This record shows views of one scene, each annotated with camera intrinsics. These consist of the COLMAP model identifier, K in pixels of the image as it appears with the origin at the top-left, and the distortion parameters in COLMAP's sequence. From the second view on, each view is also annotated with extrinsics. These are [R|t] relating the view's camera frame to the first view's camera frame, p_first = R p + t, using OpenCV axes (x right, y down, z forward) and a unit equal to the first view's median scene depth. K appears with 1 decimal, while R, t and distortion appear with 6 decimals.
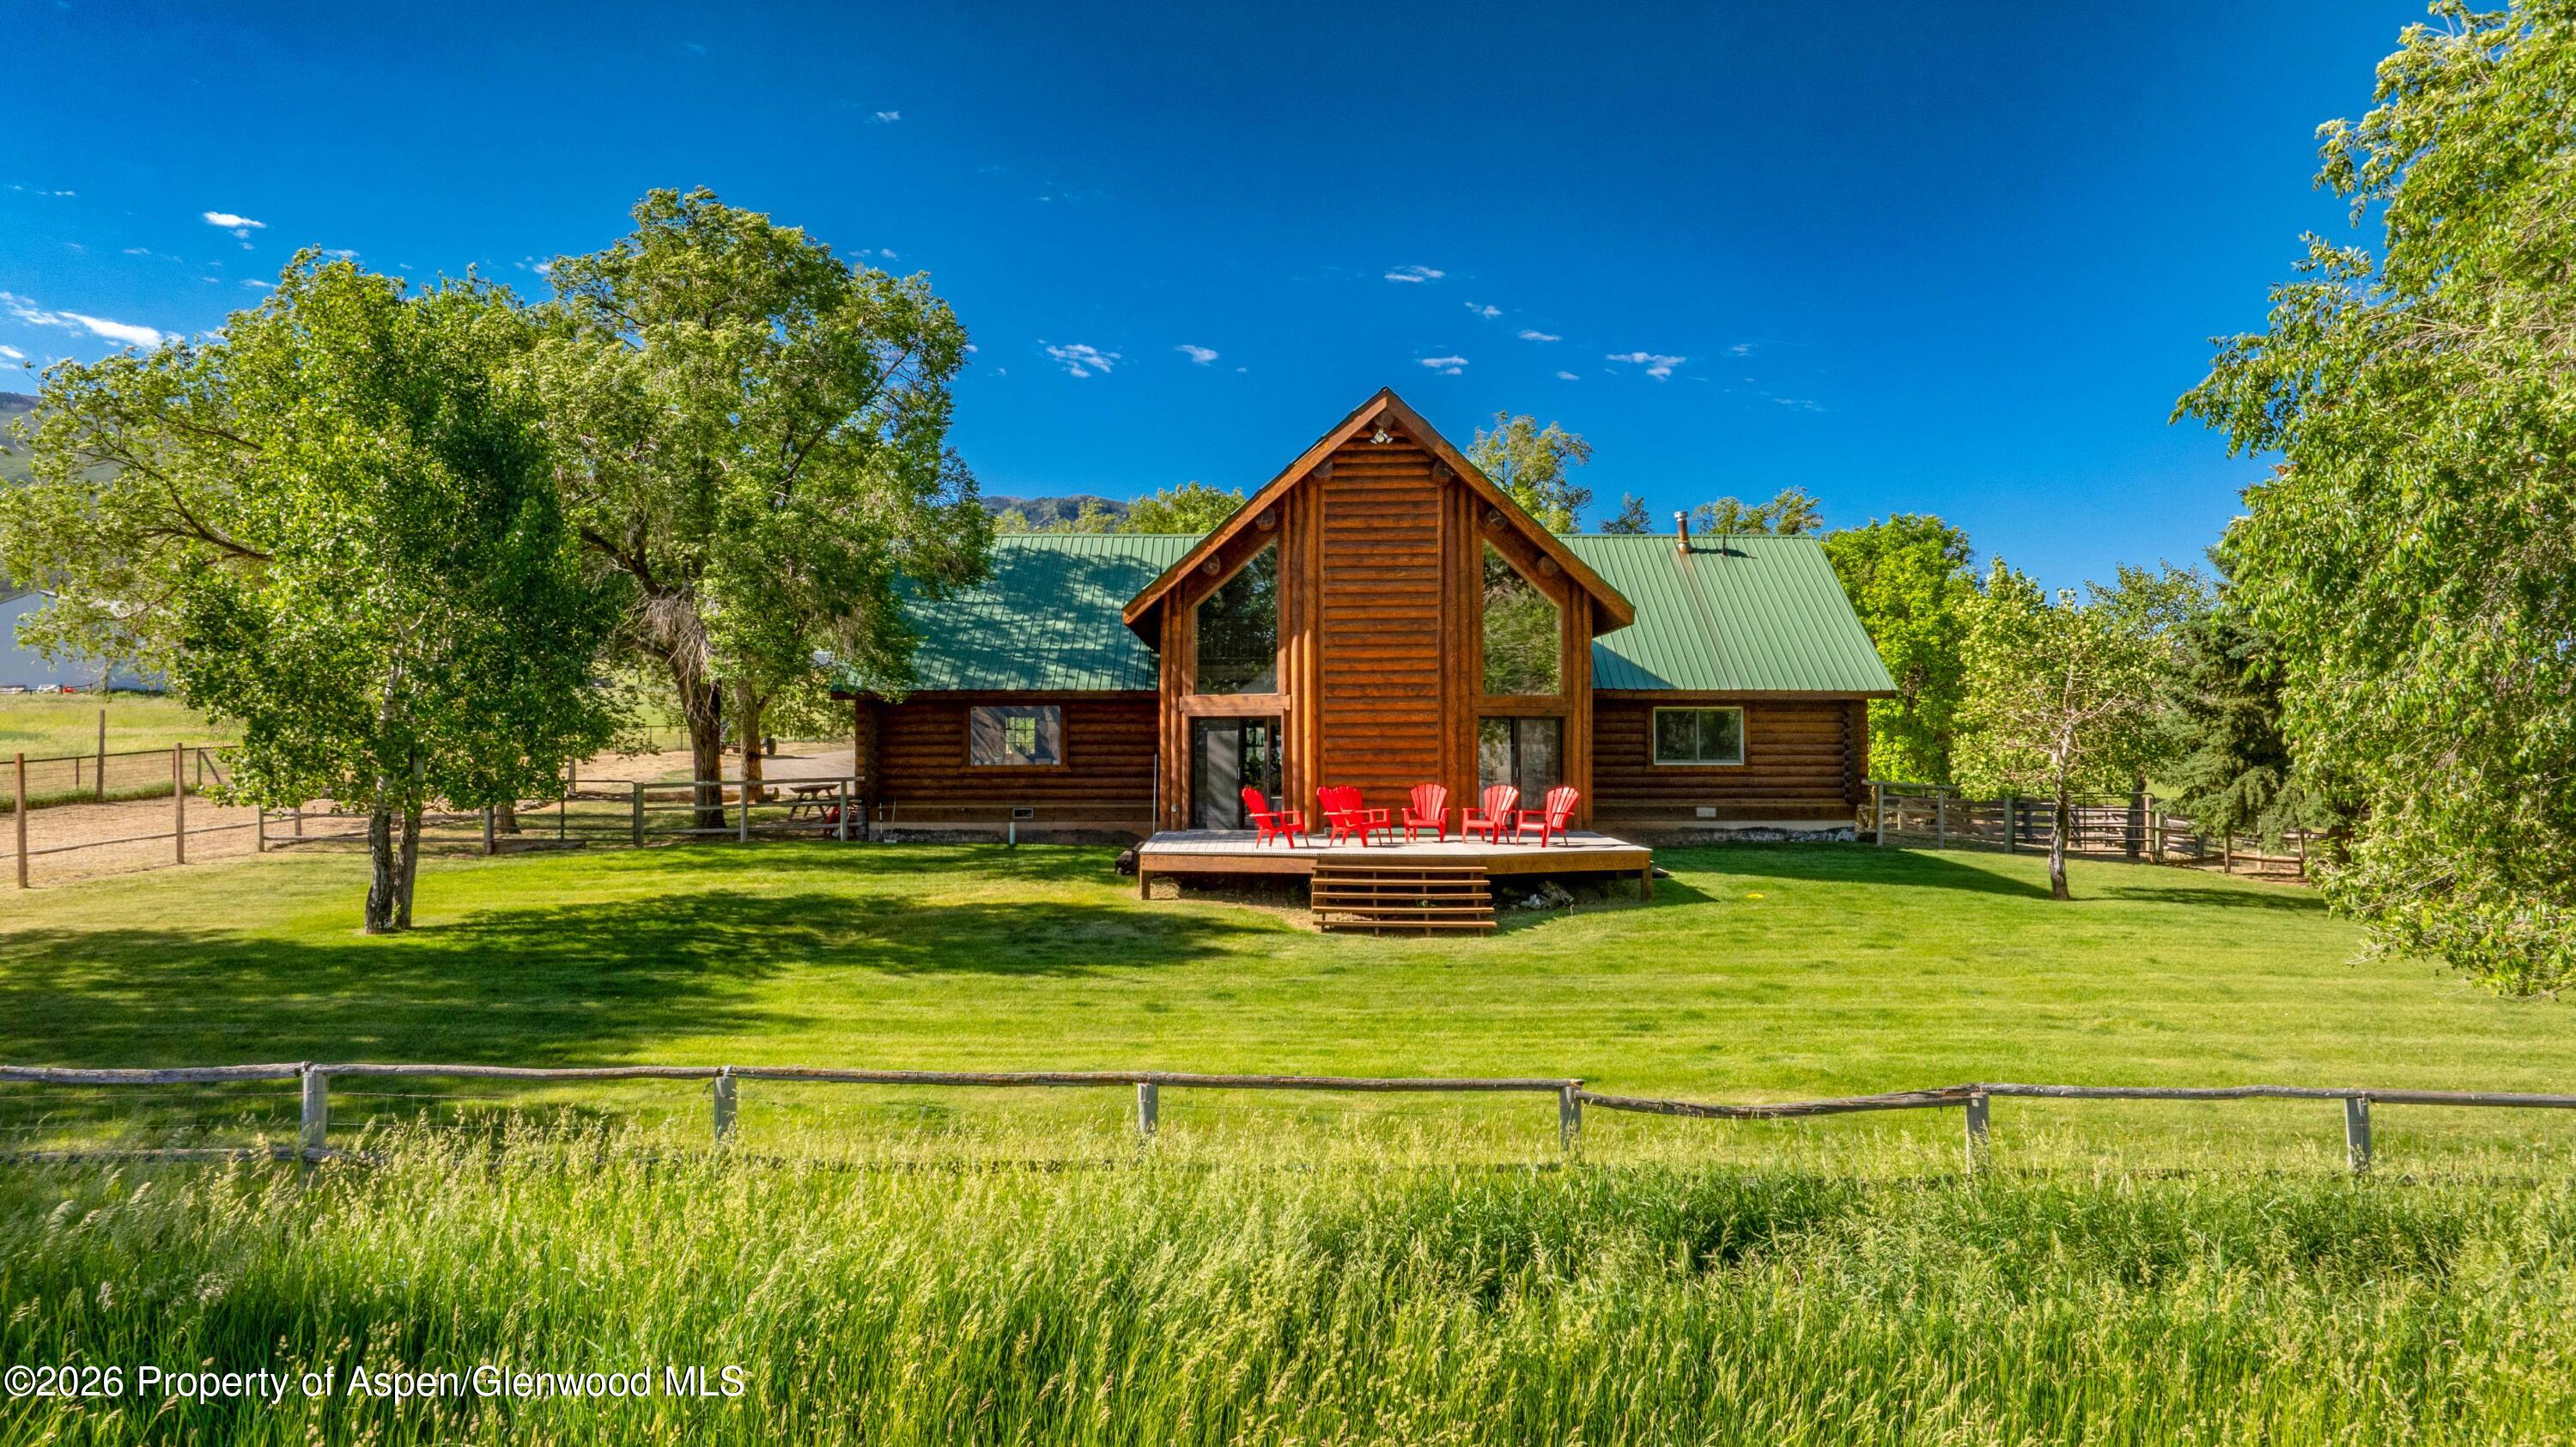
lens RADIAL K [[1905.7, 0, 1288.0], [0, 1905.7, 723.5], [0, 0, 1]] dist [-0.008766, -0.001740]
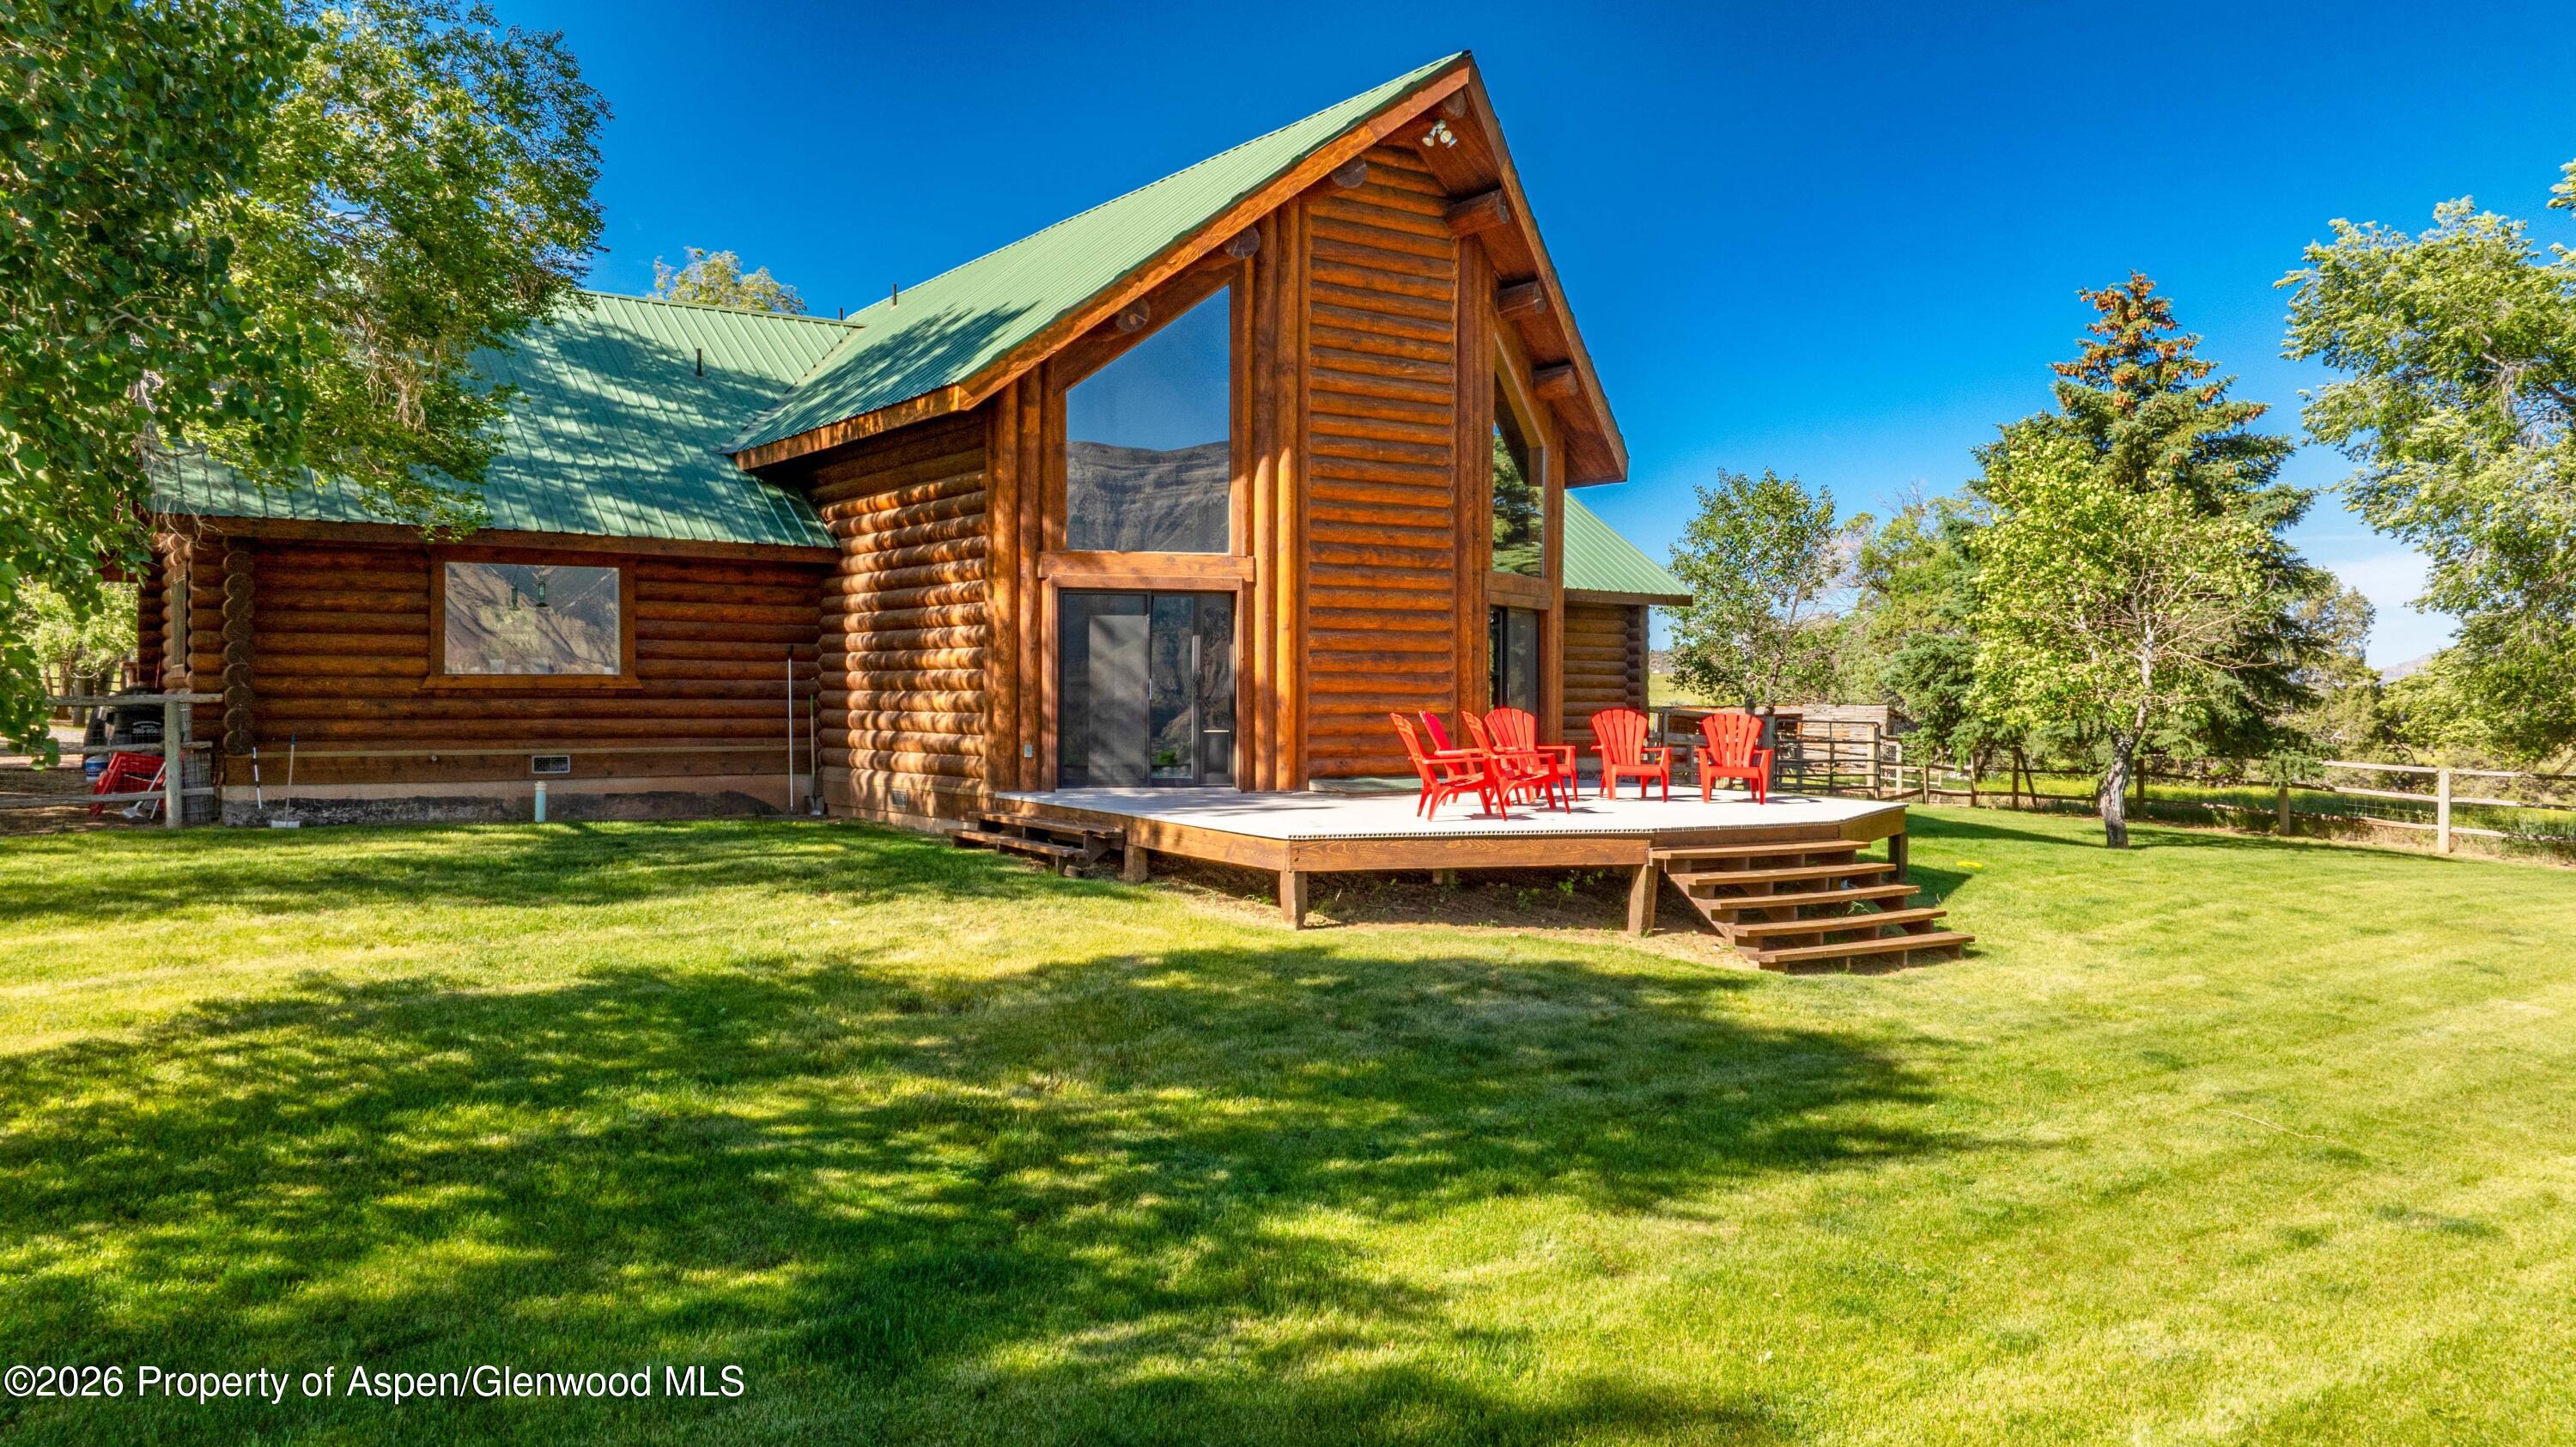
lens RADIAL K [[1905.7, 0, 1288.0], [0, 1905.7, 723.5], [0, 0, 1]] dist [-0.008766, -0.001740]
pose [[0.805420, -0.002336, 0.592700, -0.293317], [-0.017746, 0.999449, 0.028053, 0.017128], [-0.592439, -0.033113, 0.804935, 0.449831]]
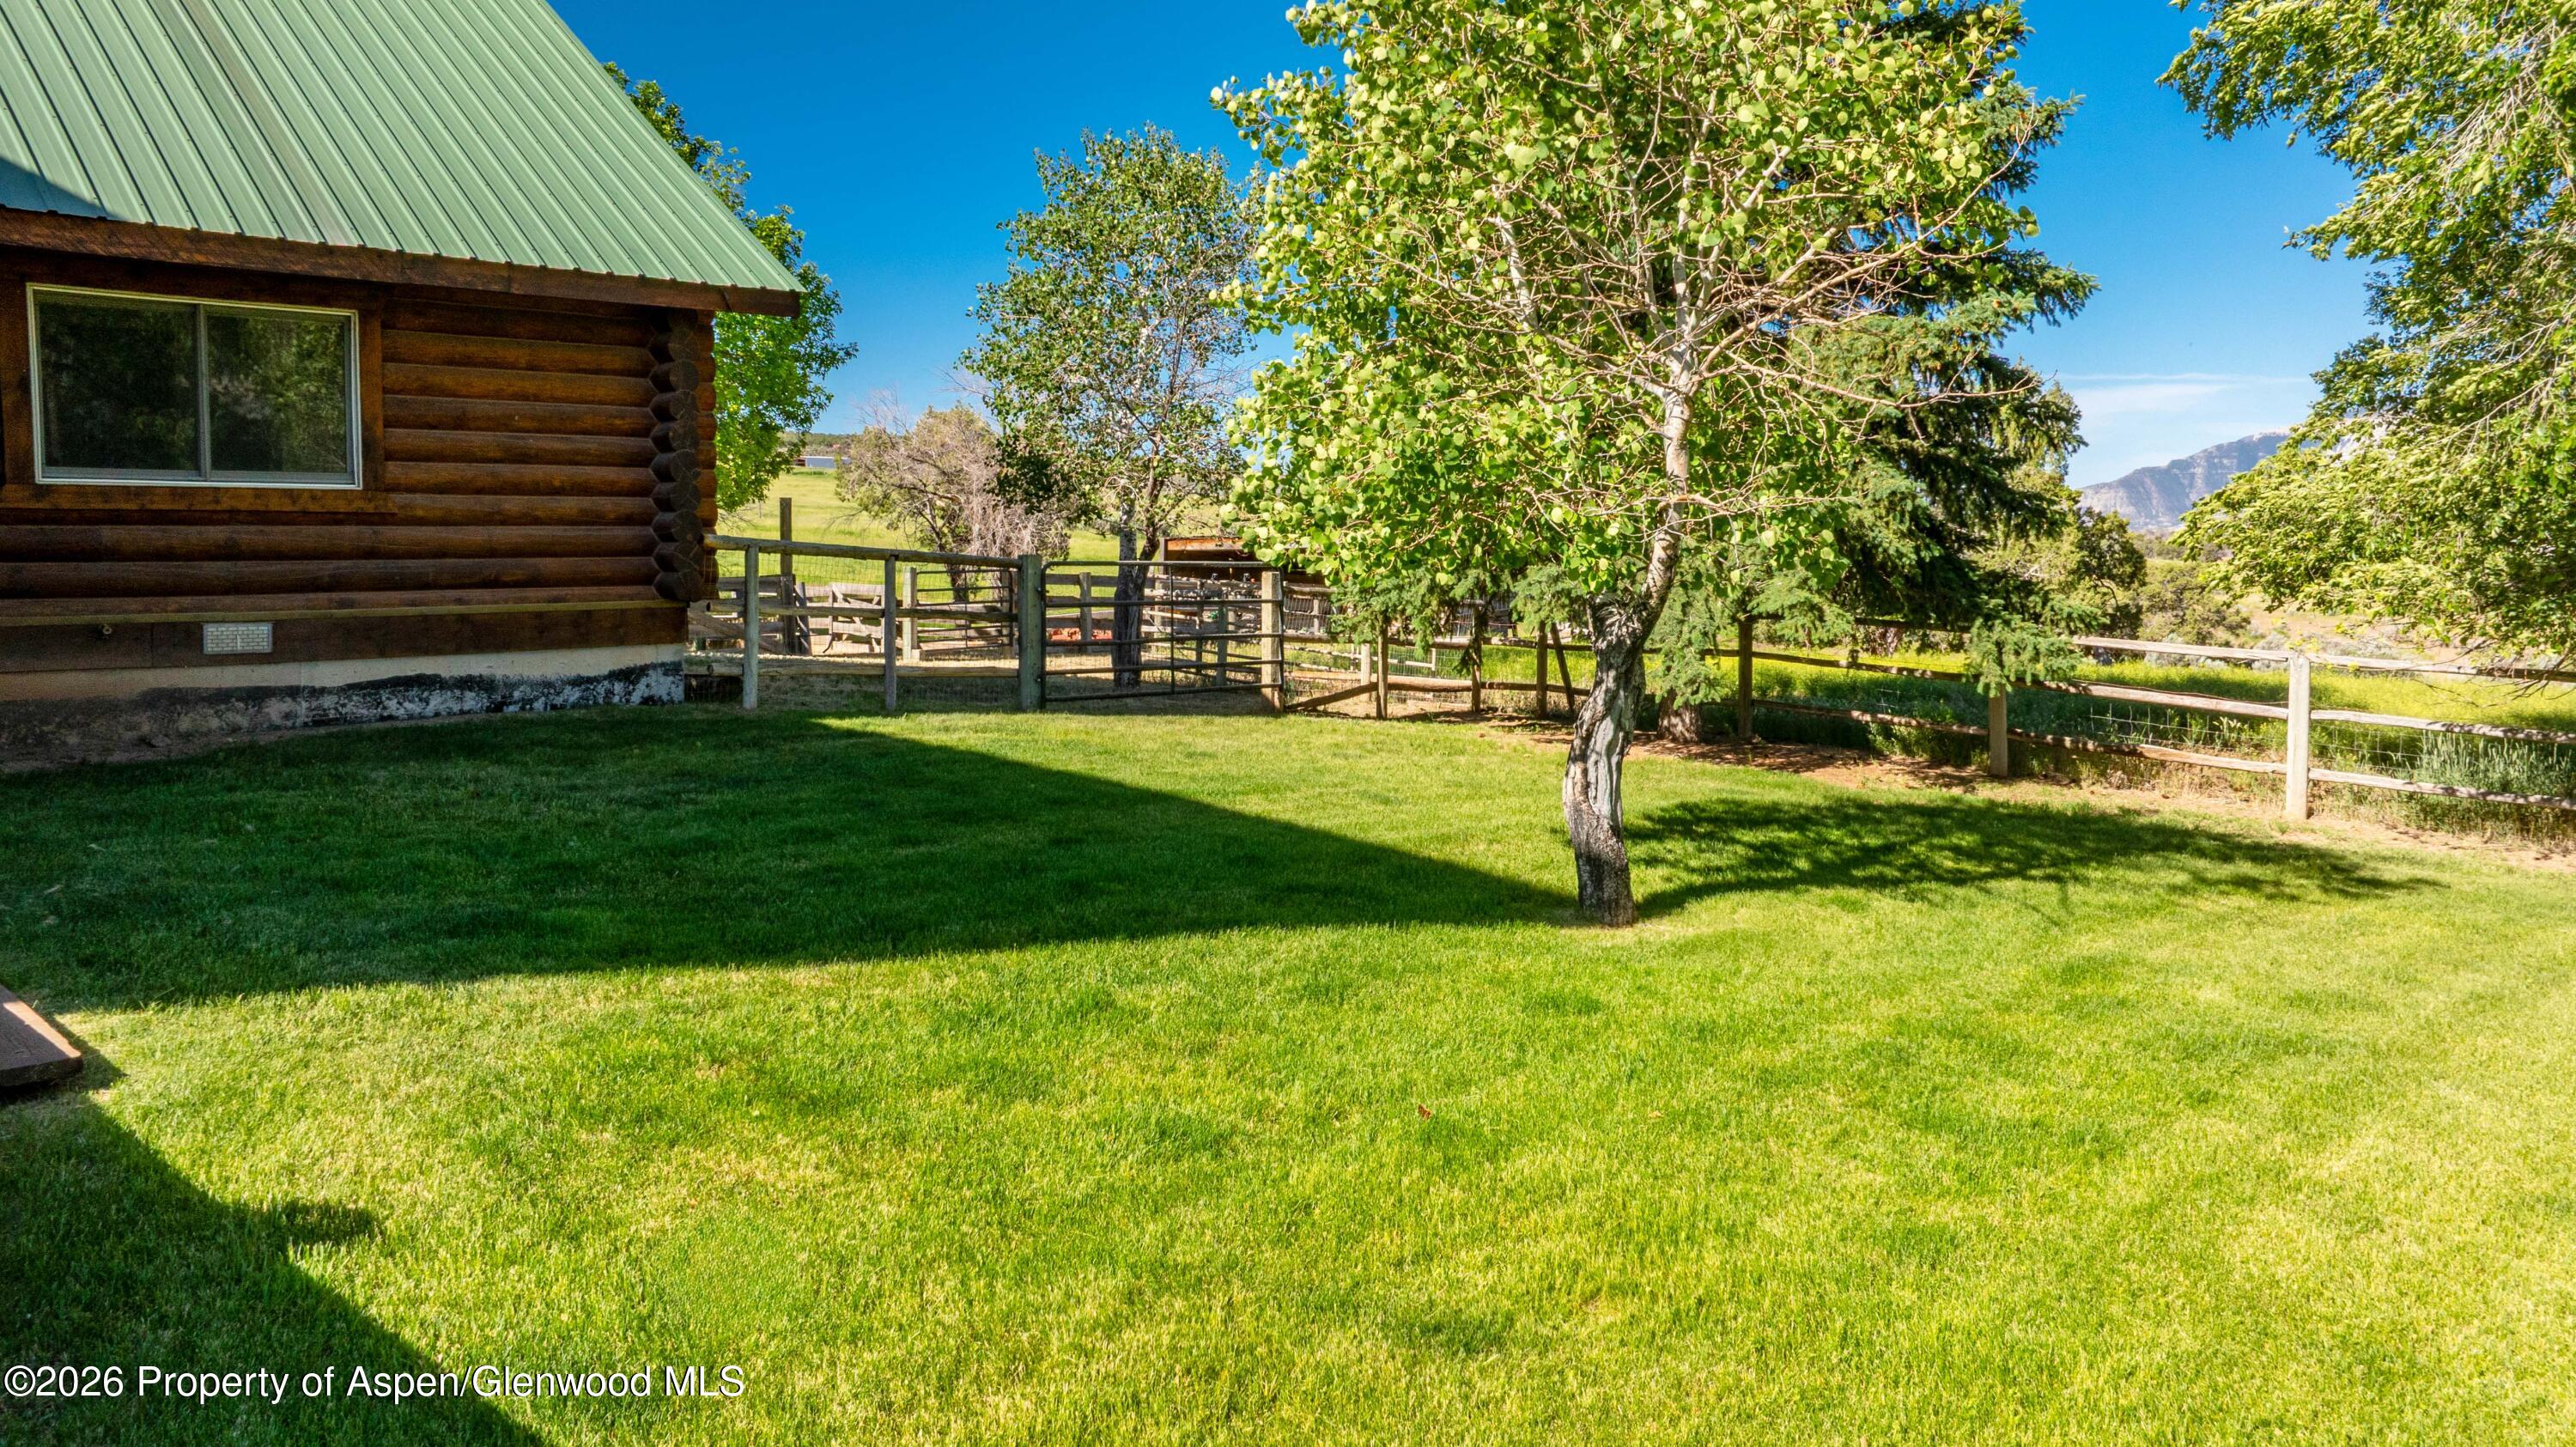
lens RADIAL K [[1862.5, 0, 1290.2], [0, 1862.5, 630.3], [0, 0, 1]] dist [0.002173, 0.000470]
pose [[0.715155, -0.033385, 0.698168, 0.130620], [-0.017340, 0.997704, 0.065470, 0.022507], [-0.698751, -0.058928, 0.712934, 0.666454]]
